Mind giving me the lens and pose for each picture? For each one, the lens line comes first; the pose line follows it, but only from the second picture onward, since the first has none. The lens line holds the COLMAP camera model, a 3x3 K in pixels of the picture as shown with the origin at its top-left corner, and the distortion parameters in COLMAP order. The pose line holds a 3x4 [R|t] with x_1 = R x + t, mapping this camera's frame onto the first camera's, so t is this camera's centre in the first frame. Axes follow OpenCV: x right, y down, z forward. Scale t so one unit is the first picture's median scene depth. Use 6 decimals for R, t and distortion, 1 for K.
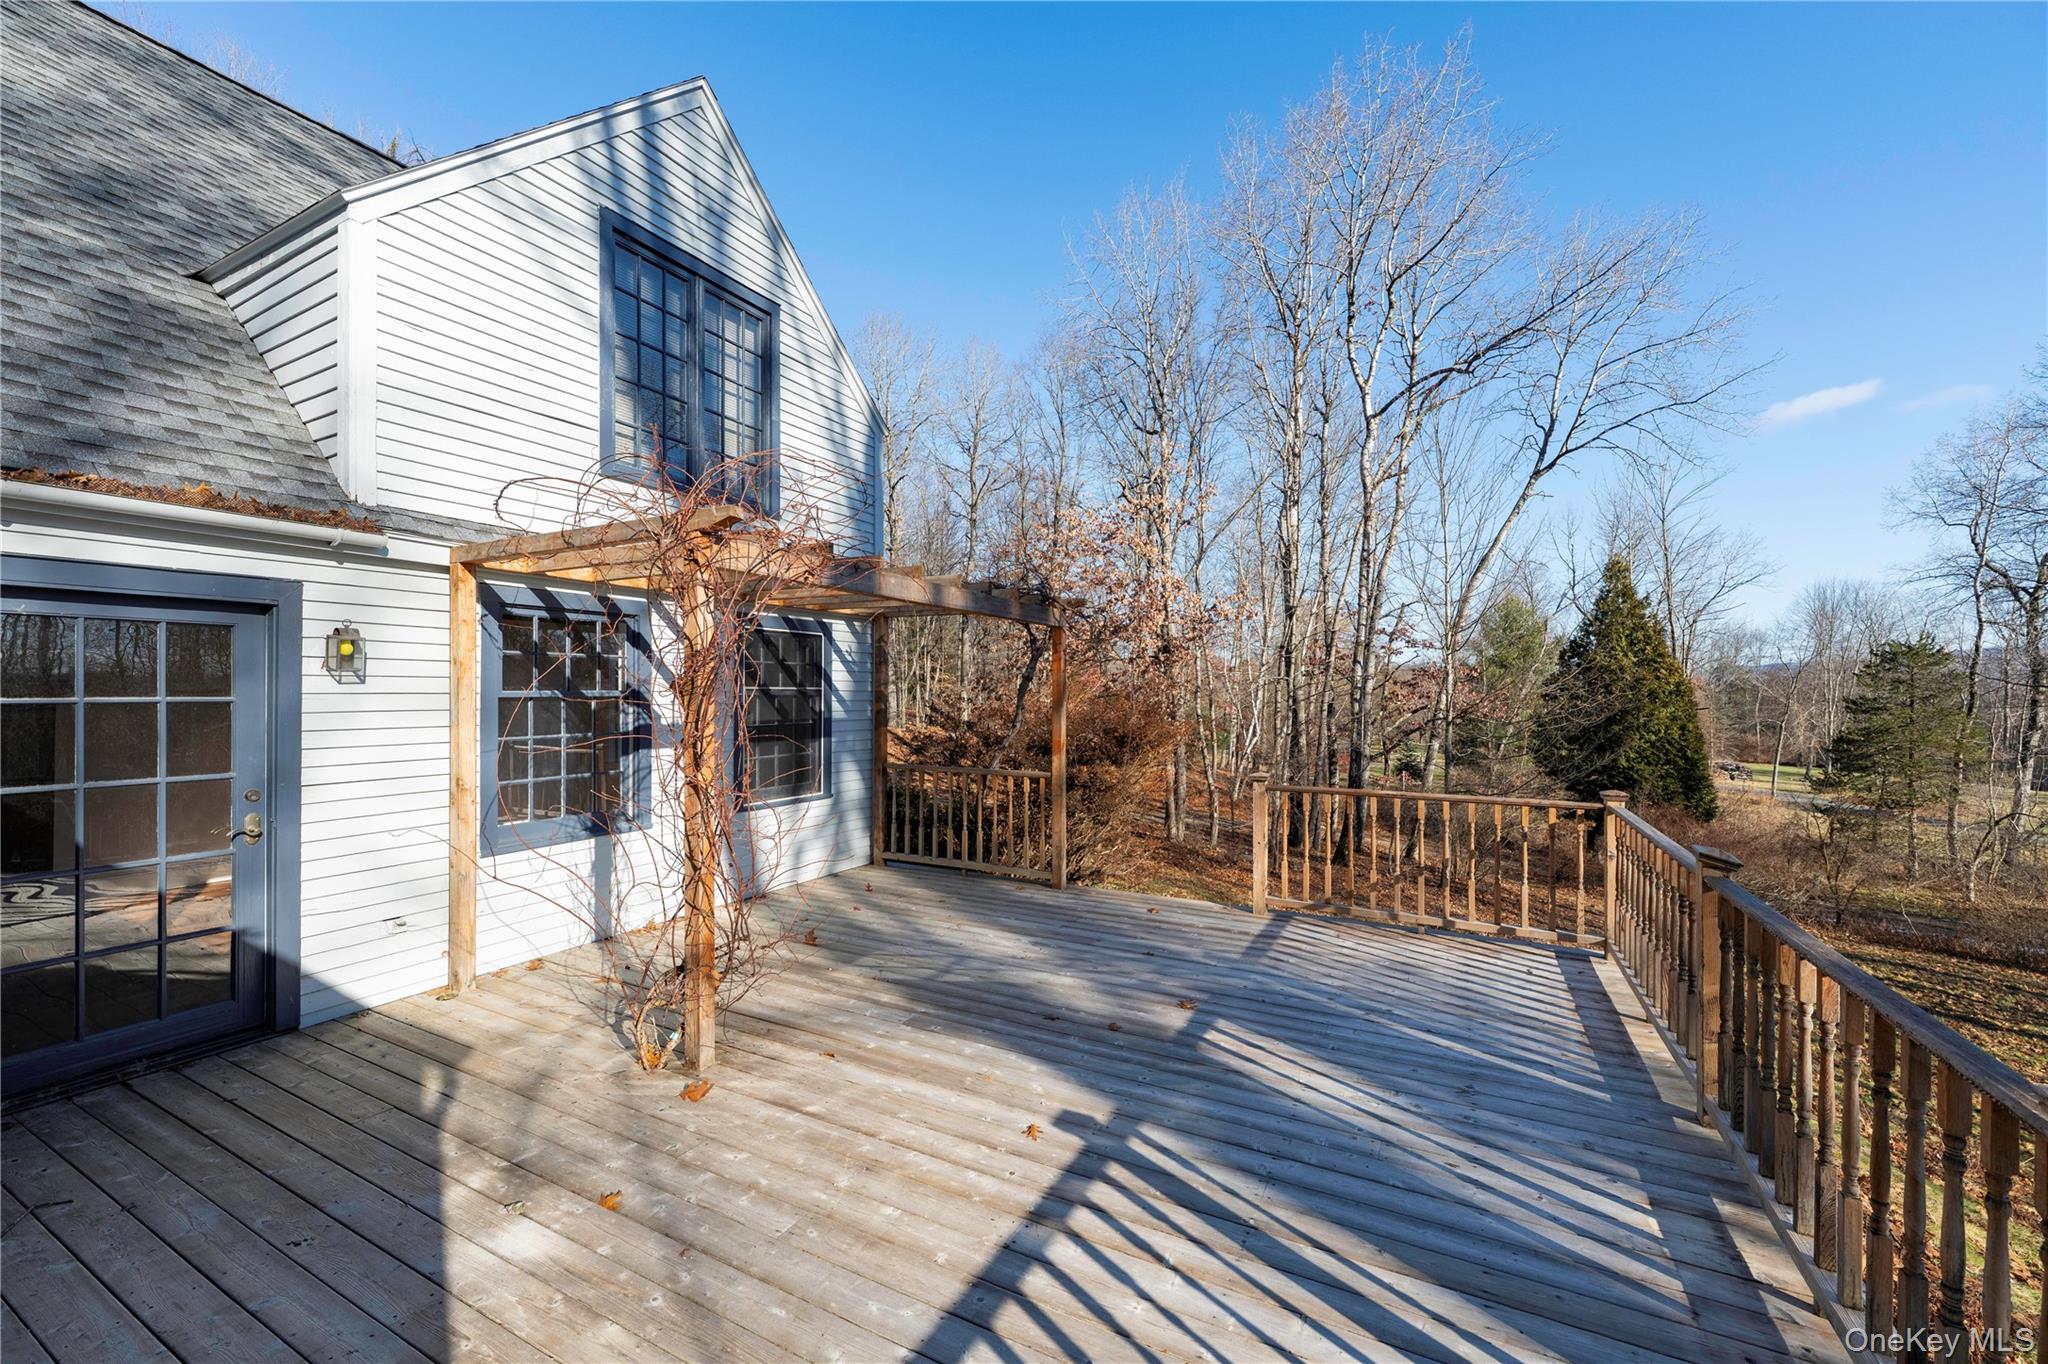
lens RADIAL K [[807.8, 0, 1022.1], [0, 807.8, 685.7], [0, 0, 1]] dist [-0.000857, 0.000065]
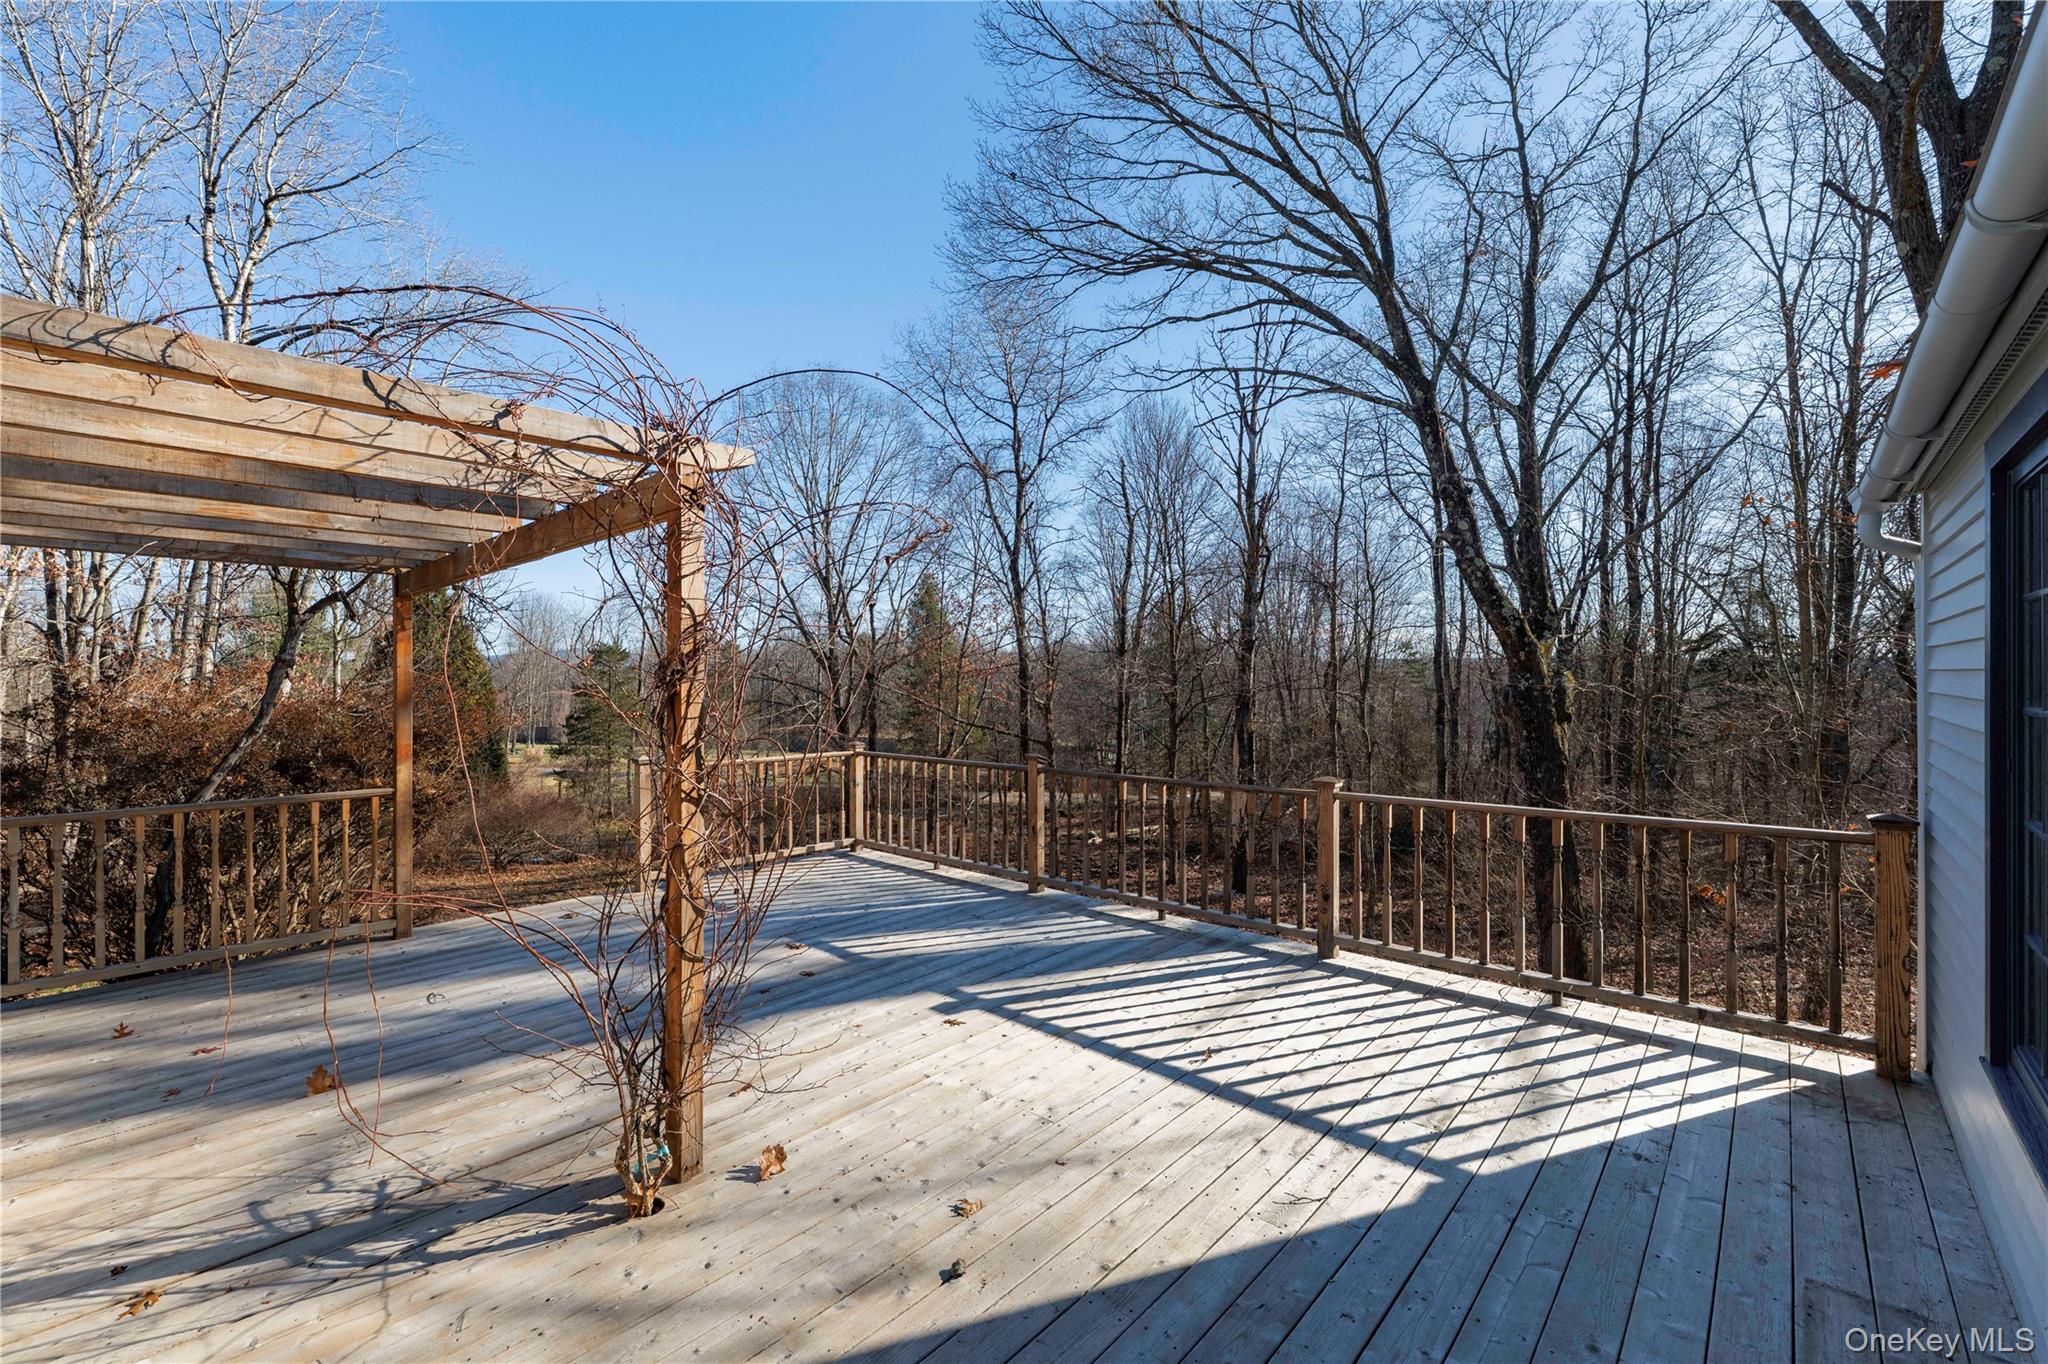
lens RADIAL K [[840.6, 0, 917.0], [0, 840.6, 676.9], [0, 0, 1]] dist [-0.001417, -0.000083]
pose [[0.316687, -0.000899, 0.948530, -0.564067], [-0.001196, 0.999998, 0.001347, 0.002075], [-0.948529, -0.001561, 0.316686, 0.283366]]
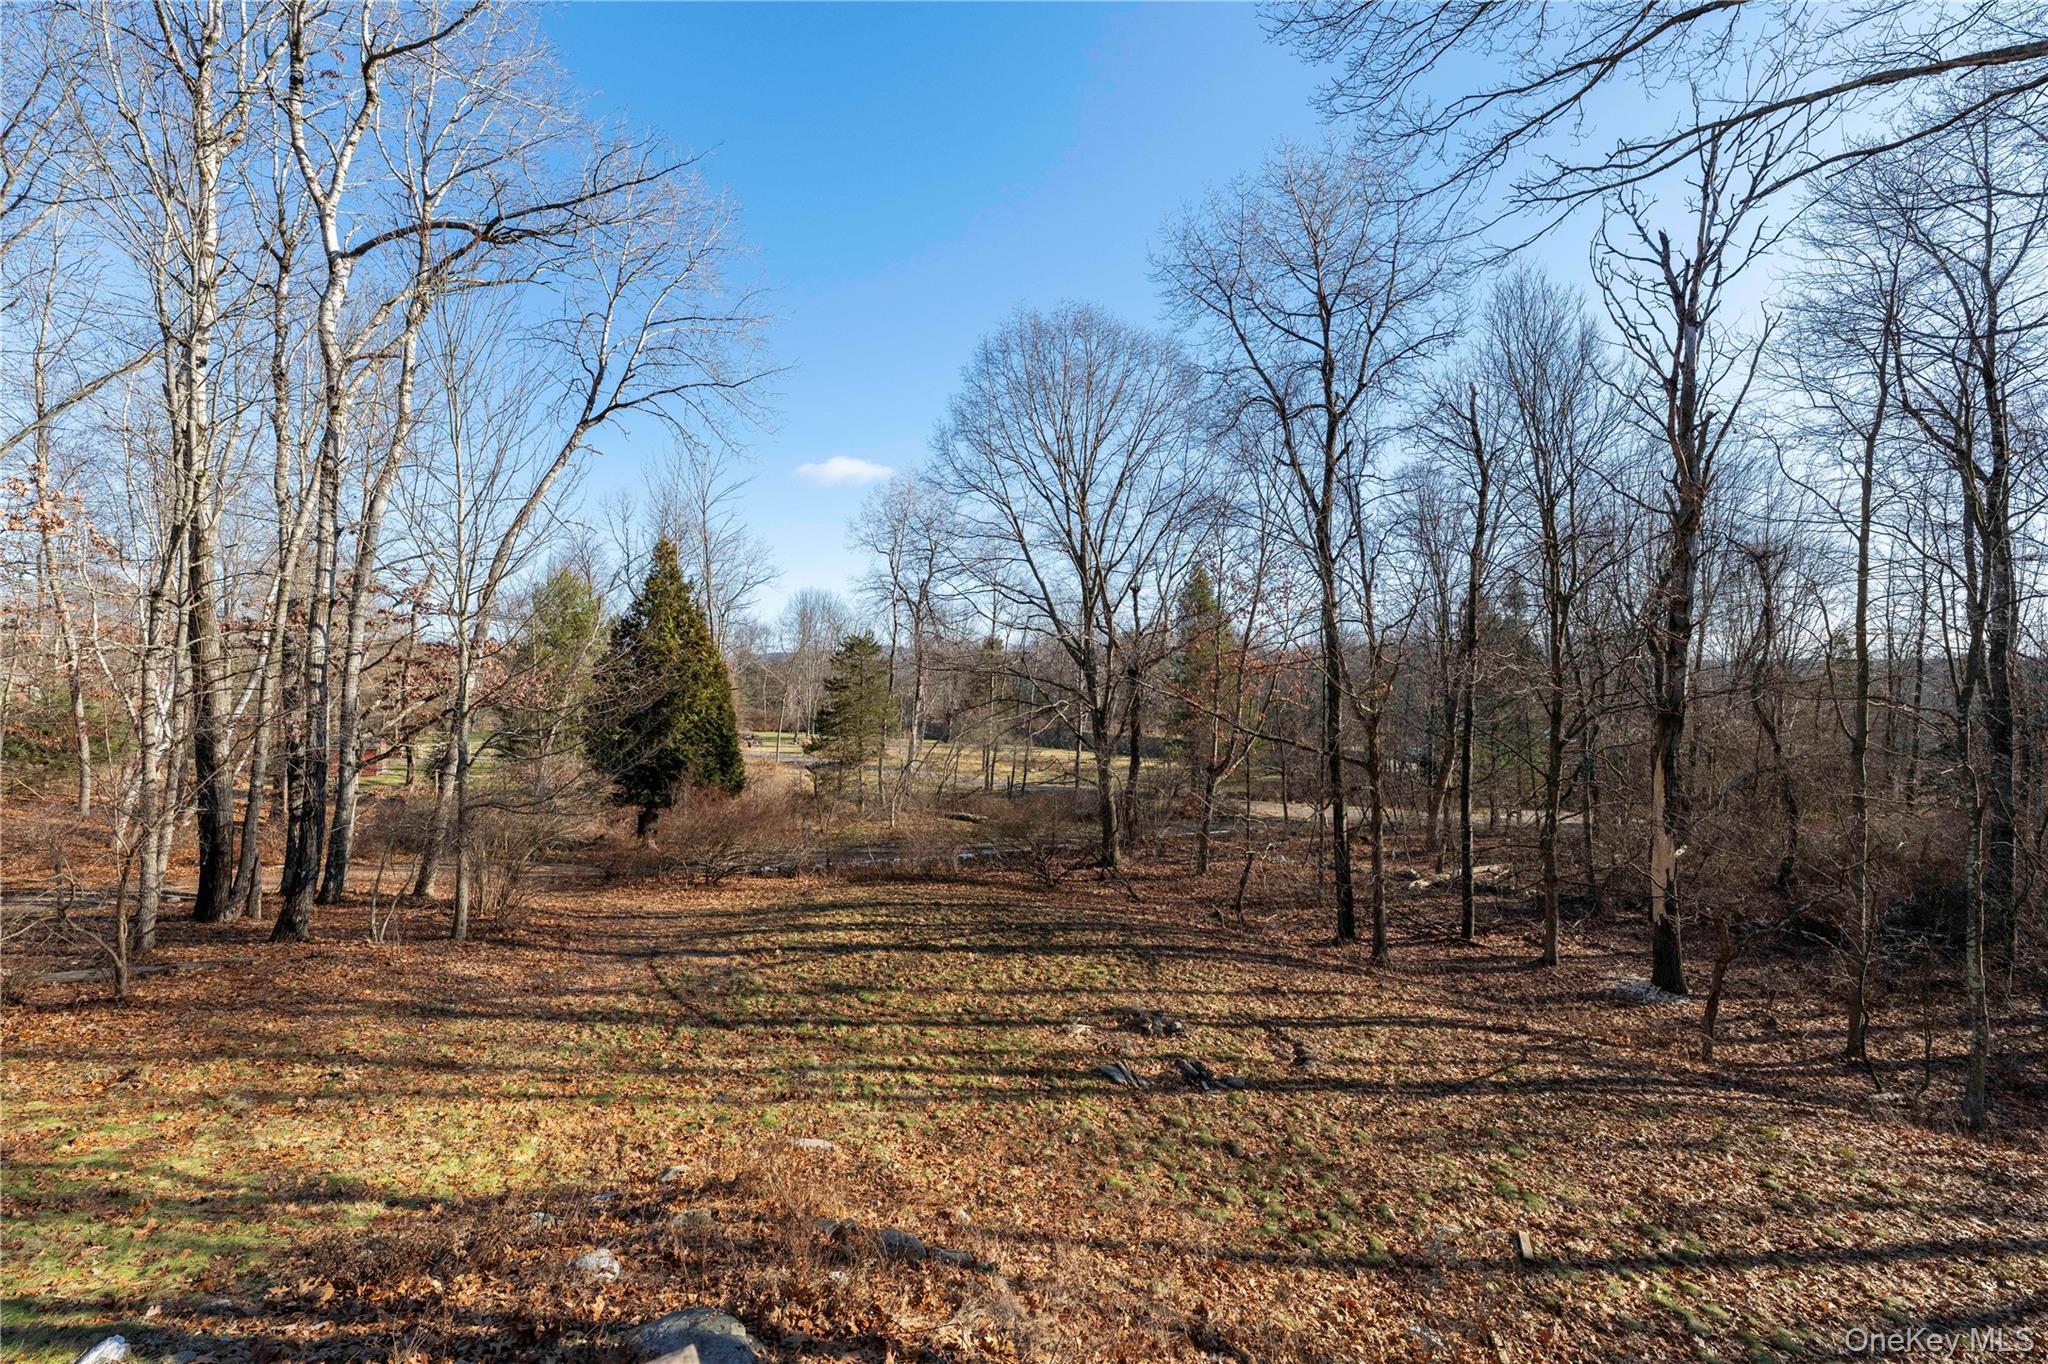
lens RADIAL K [[807.8, 0, 1022.1], [0, 807.8, 685.7], [0, 0, 1]] dist [-0.000857, 0.000065]
pose [[0.496750, -0.010759, 0.867827, 0.490980], [-0.008895, 0.999808, 0.017487, 0.007608], [-0.867848, -0.016406, 0.496559, 0.664997]]
